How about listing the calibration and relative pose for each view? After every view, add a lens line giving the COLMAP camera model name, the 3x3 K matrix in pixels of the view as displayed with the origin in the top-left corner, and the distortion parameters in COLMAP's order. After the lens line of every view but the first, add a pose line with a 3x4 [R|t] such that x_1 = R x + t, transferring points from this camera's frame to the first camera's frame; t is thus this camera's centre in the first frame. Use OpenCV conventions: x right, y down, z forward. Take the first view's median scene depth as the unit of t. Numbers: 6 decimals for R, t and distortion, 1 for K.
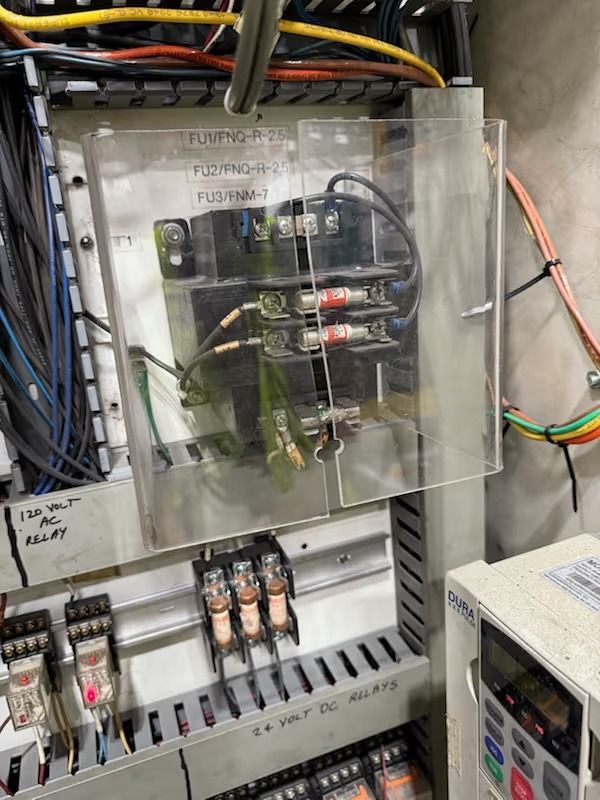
lens RADIAL K [[587.6, 0, 307.6], [0, 587.6, 401.0], [0, 0, 1]] dist [0.037890, -0.019748]
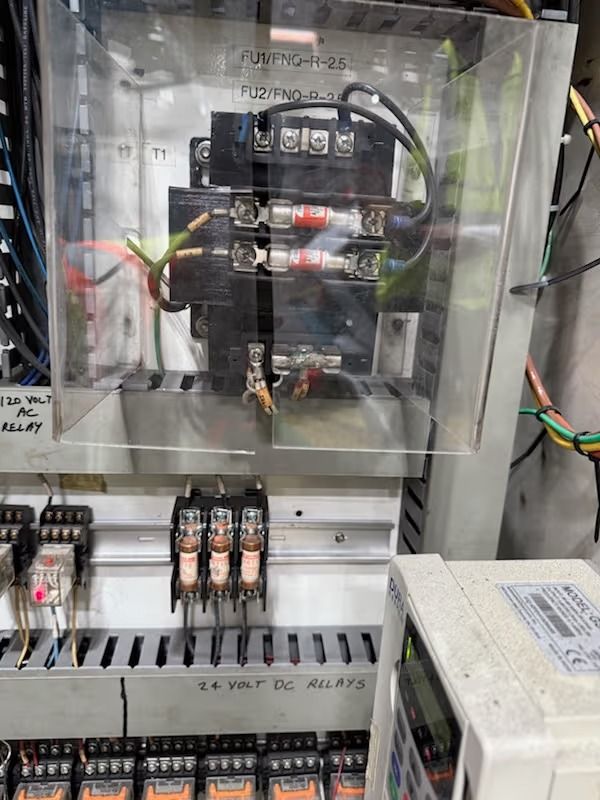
lens RADIAL K [[587.6, 0, 300.2], [0, 587.6, 394.5], [0, 0, 1]] dist [0.037890, -0.019748]
pose [[0.958259, 0.199183, -0.205101, 0.179375], [-0.199974, 0.979652, 0.017077, 0.052010], [0.204329, 0.024650, 0.978592, 0.088973]]
